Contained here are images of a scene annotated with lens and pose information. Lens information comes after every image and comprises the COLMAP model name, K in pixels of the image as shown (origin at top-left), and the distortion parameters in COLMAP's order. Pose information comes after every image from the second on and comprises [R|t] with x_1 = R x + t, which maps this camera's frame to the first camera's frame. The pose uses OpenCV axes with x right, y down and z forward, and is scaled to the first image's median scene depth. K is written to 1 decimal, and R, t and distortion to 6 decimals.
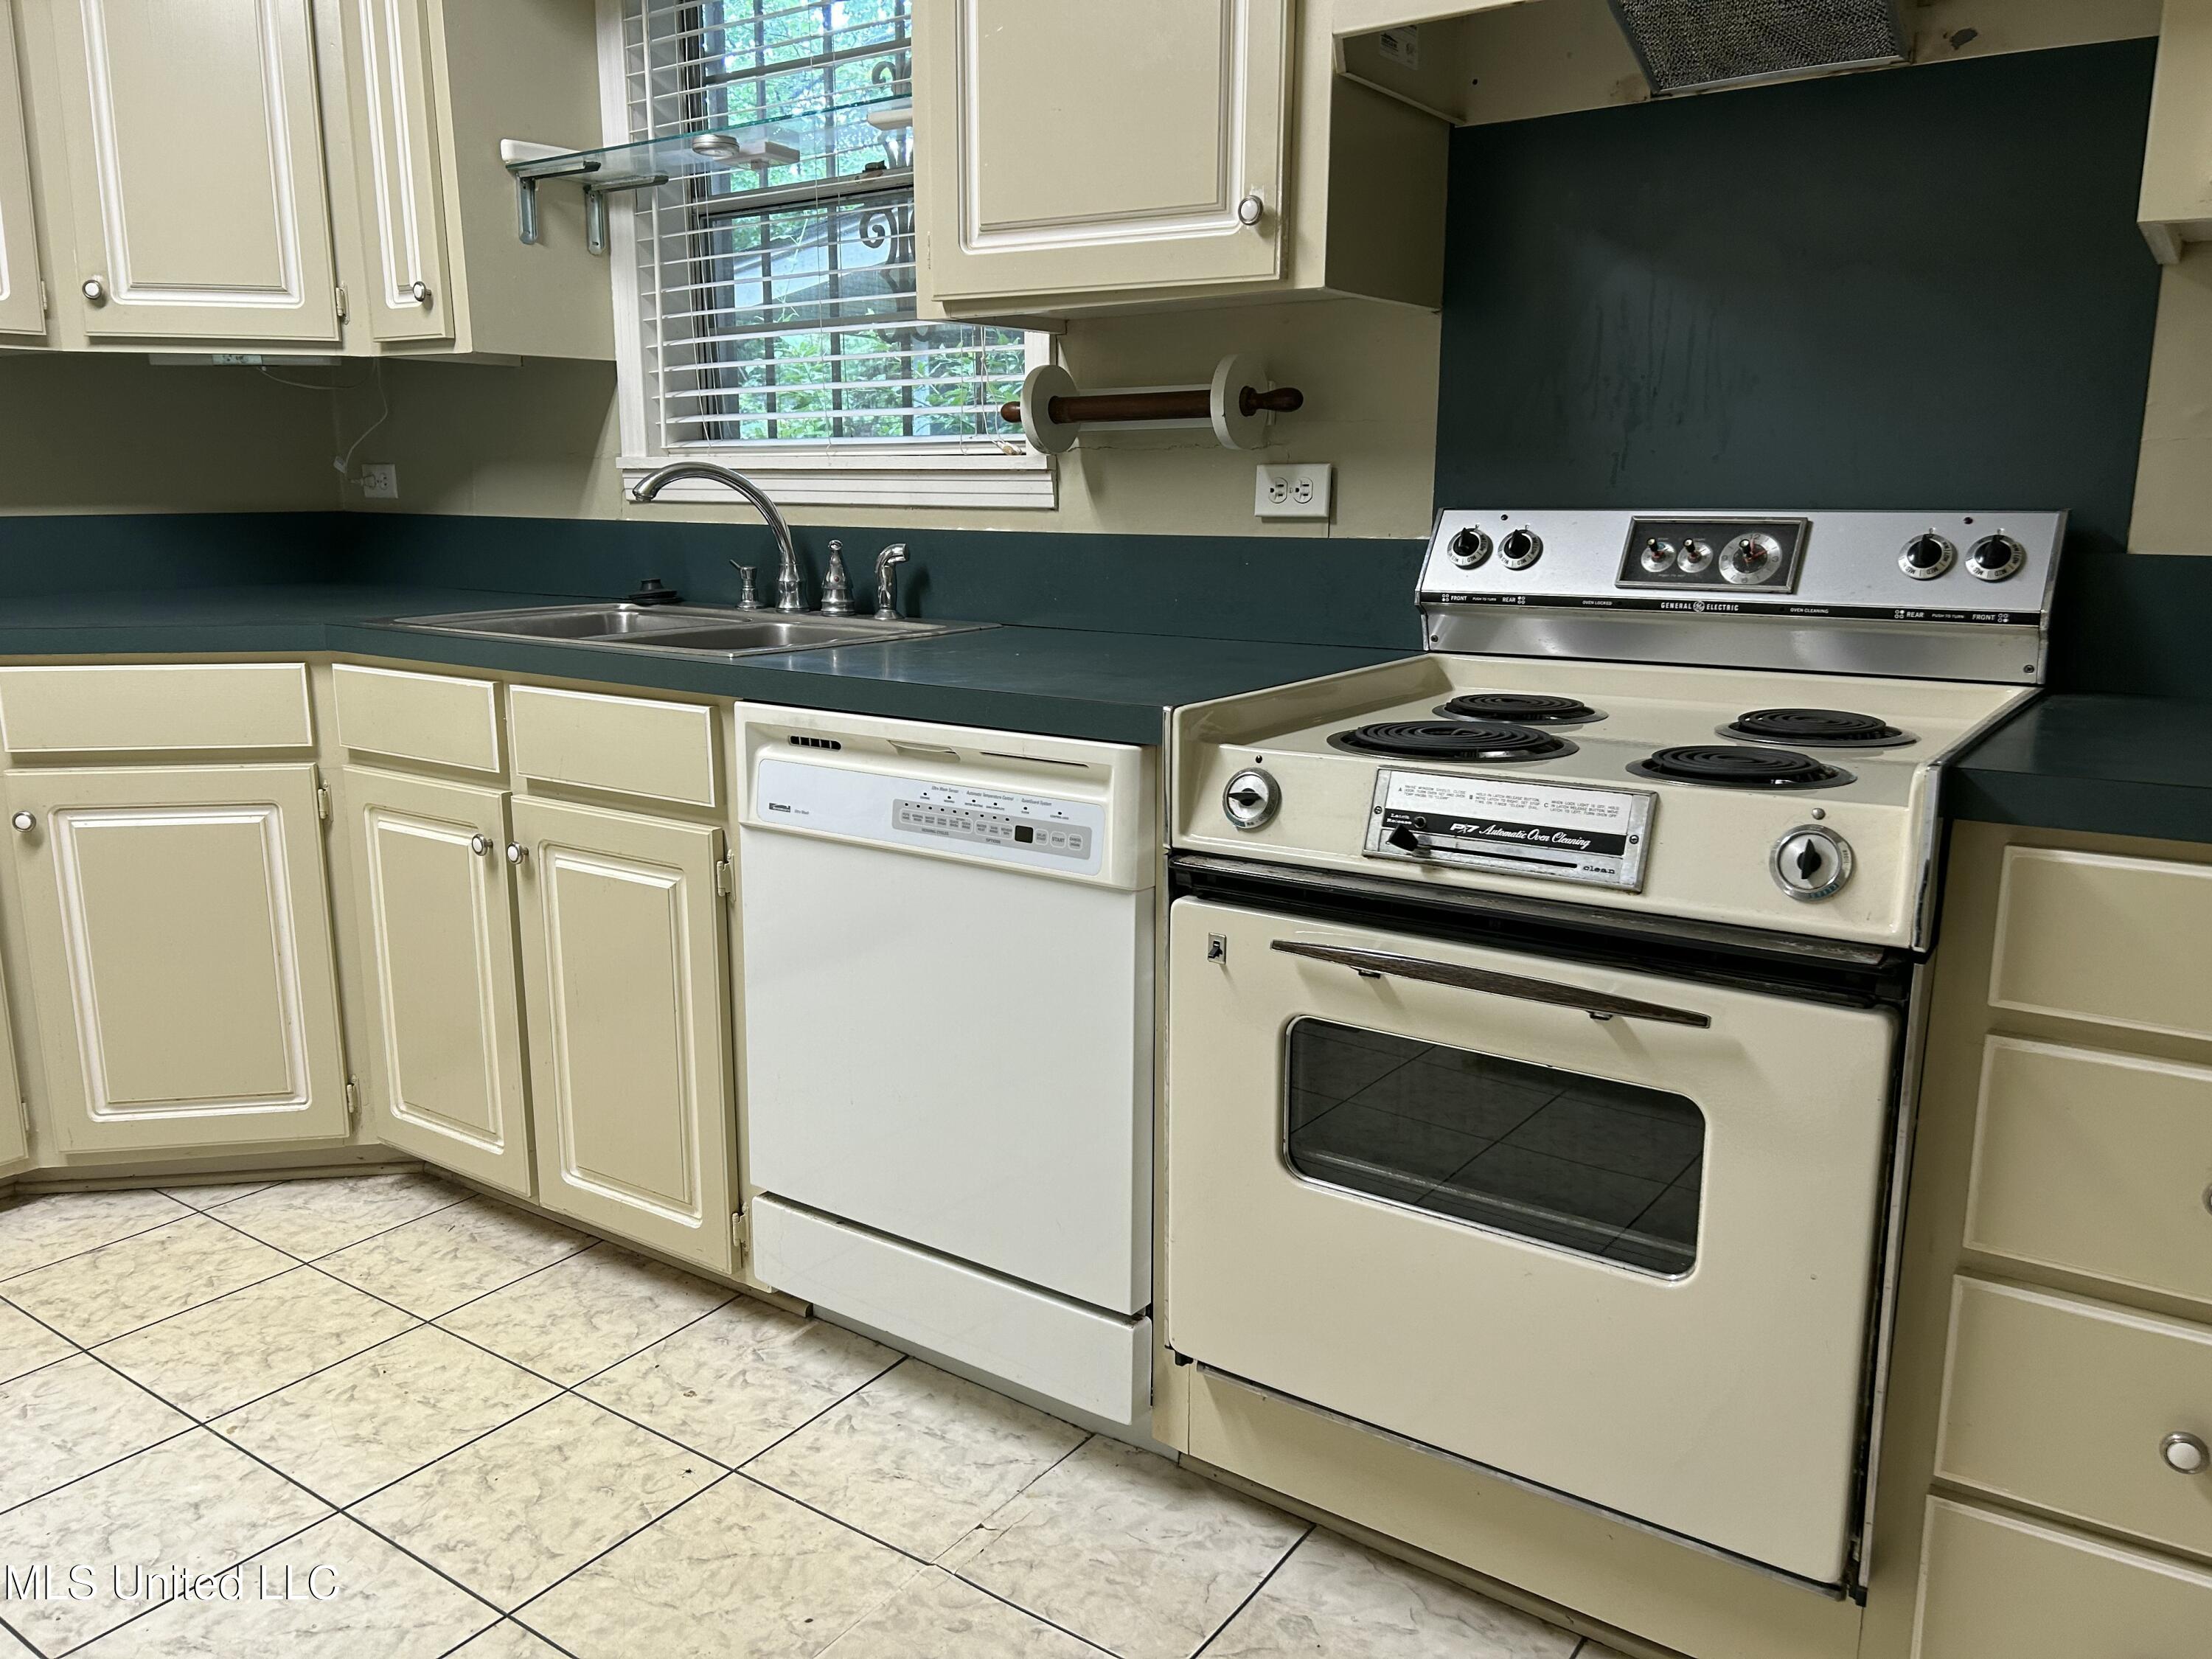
lens RADIAL K [[1655.3, 0, 1095.0], [0, 1655.3, 830.2], [0, 0, 1]] dist [0.058627, -0.067460]
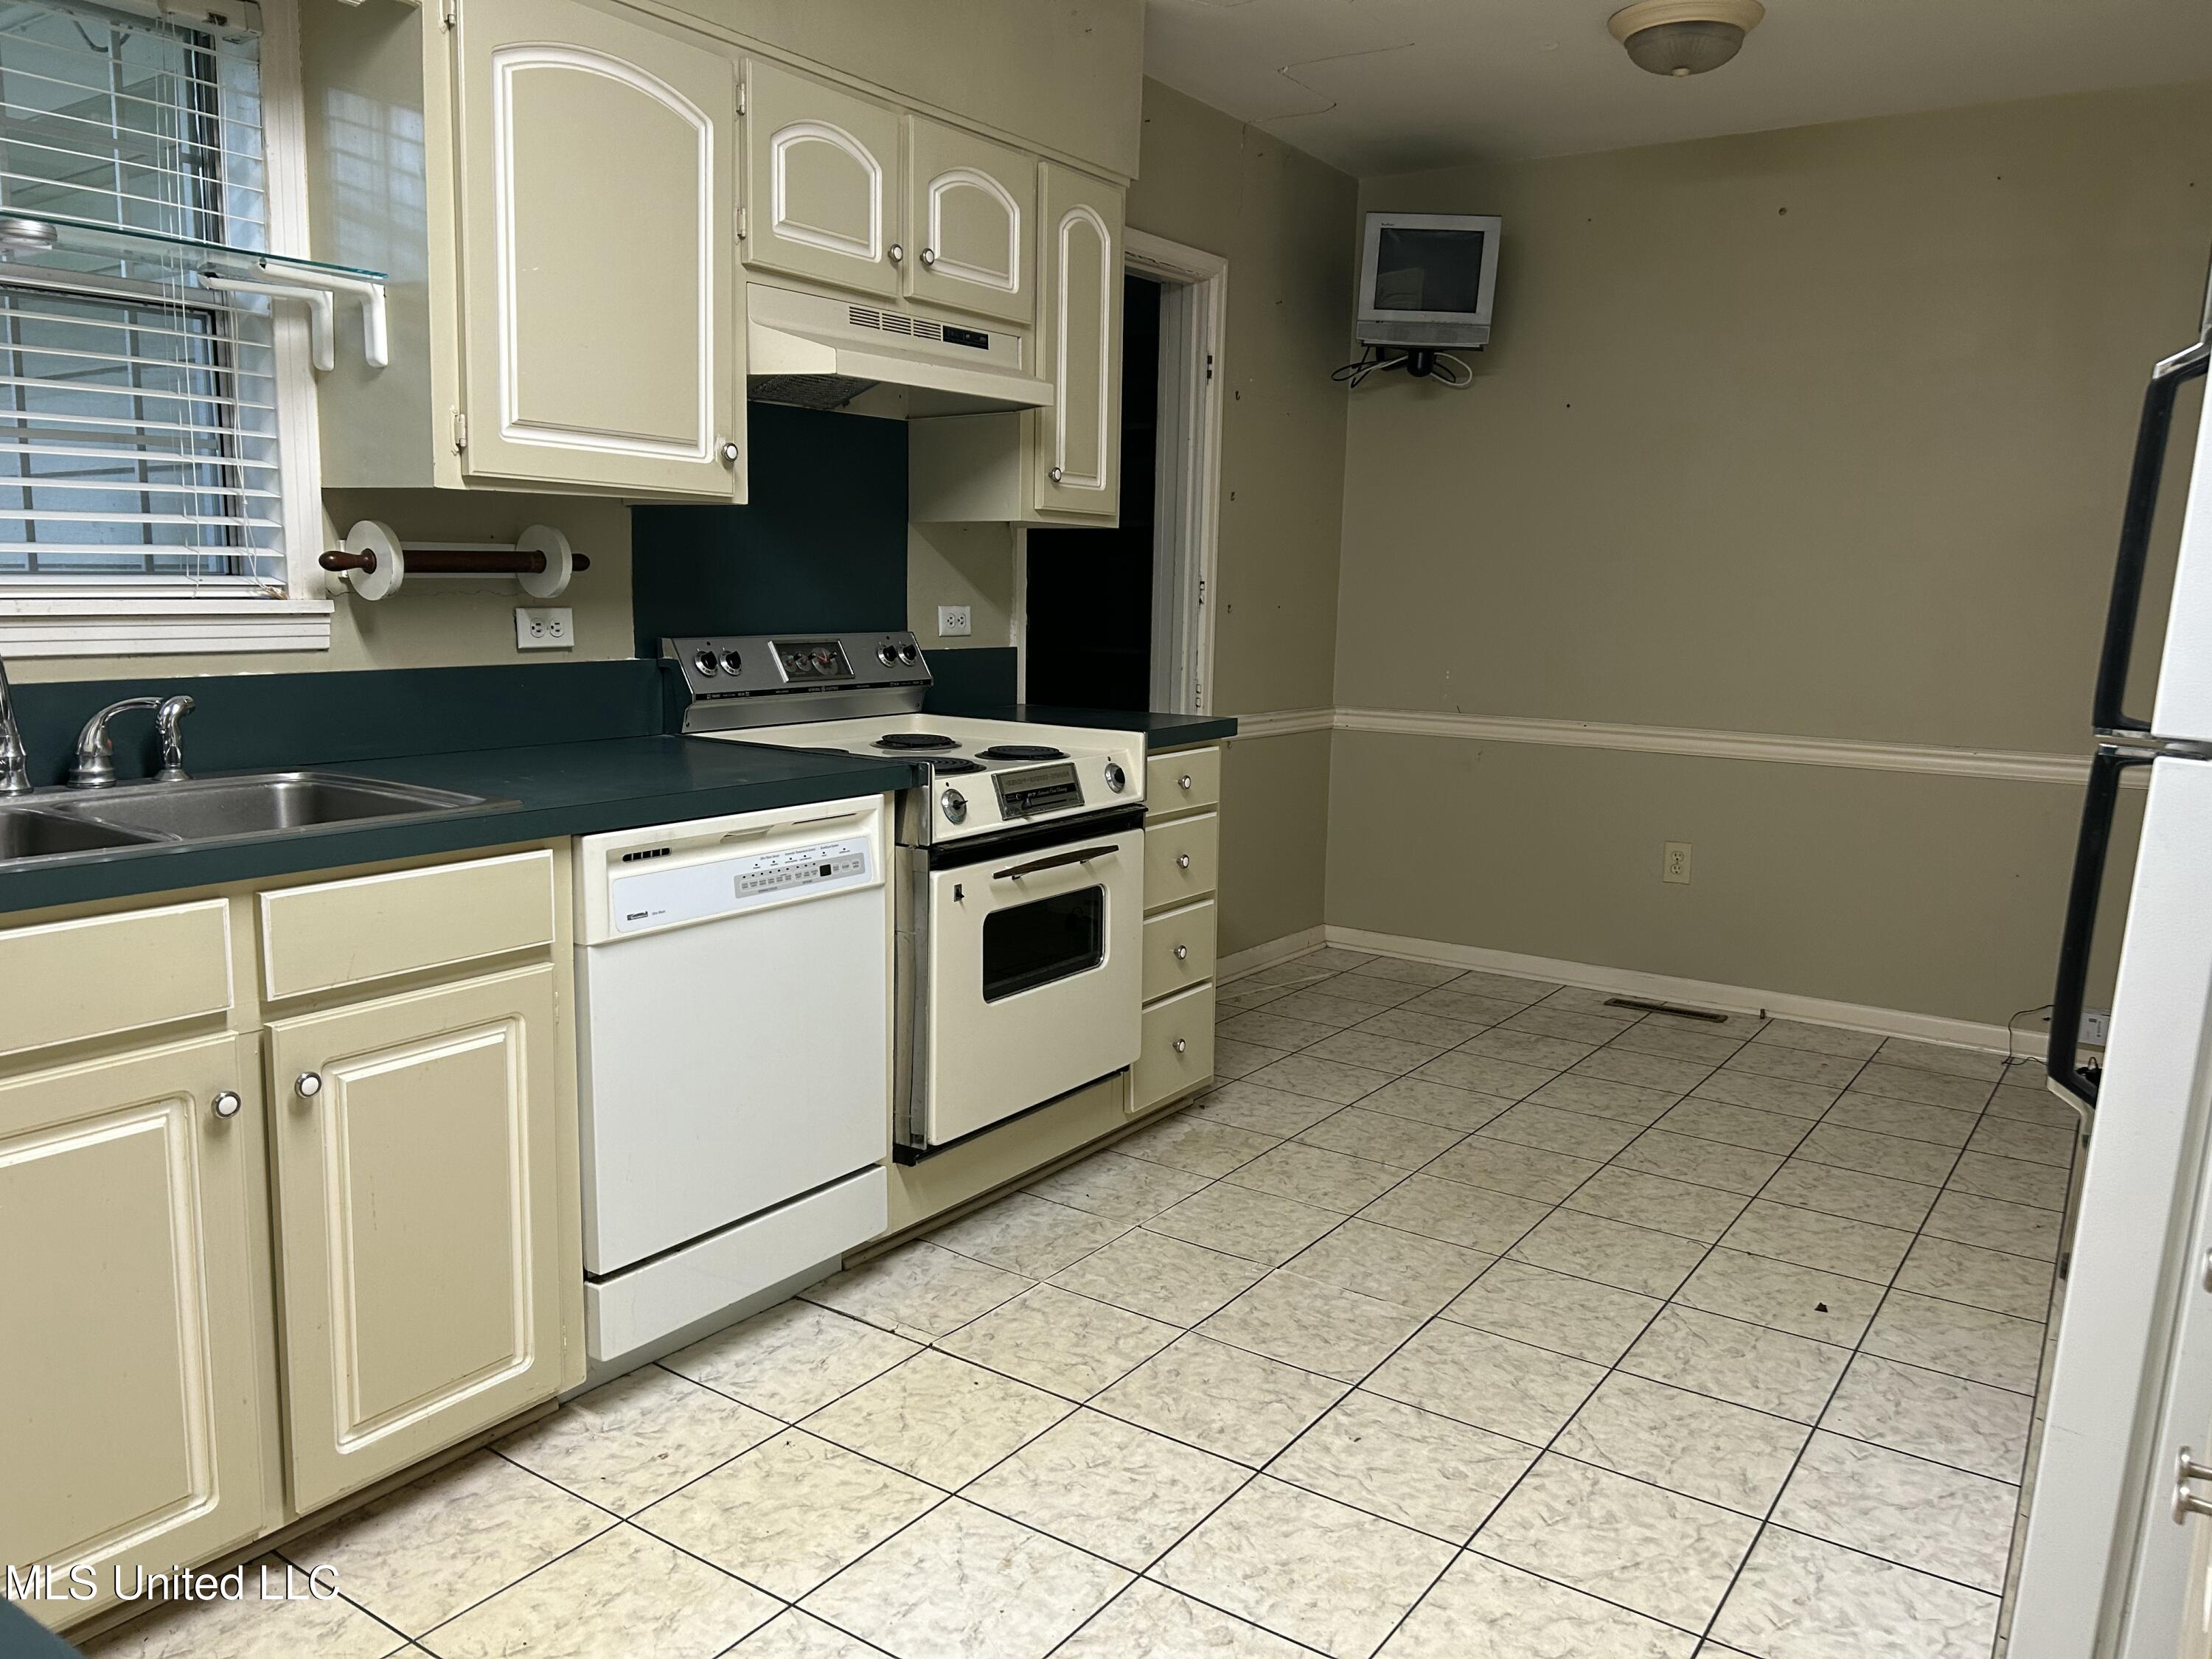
lens RADIAL K [[1655.3, 0, 1103.8], [0, 1655.3, 832.2], [0, 0, 1]] dist [0.058627, -0.067460]
pose [[-0.011465, -0.158547, 0.987285, -1.235474], [0.186042, 0.969772, 0.157895, -0.179439], [-0.982475, 0.185486, 0.018378, 0.595759]]
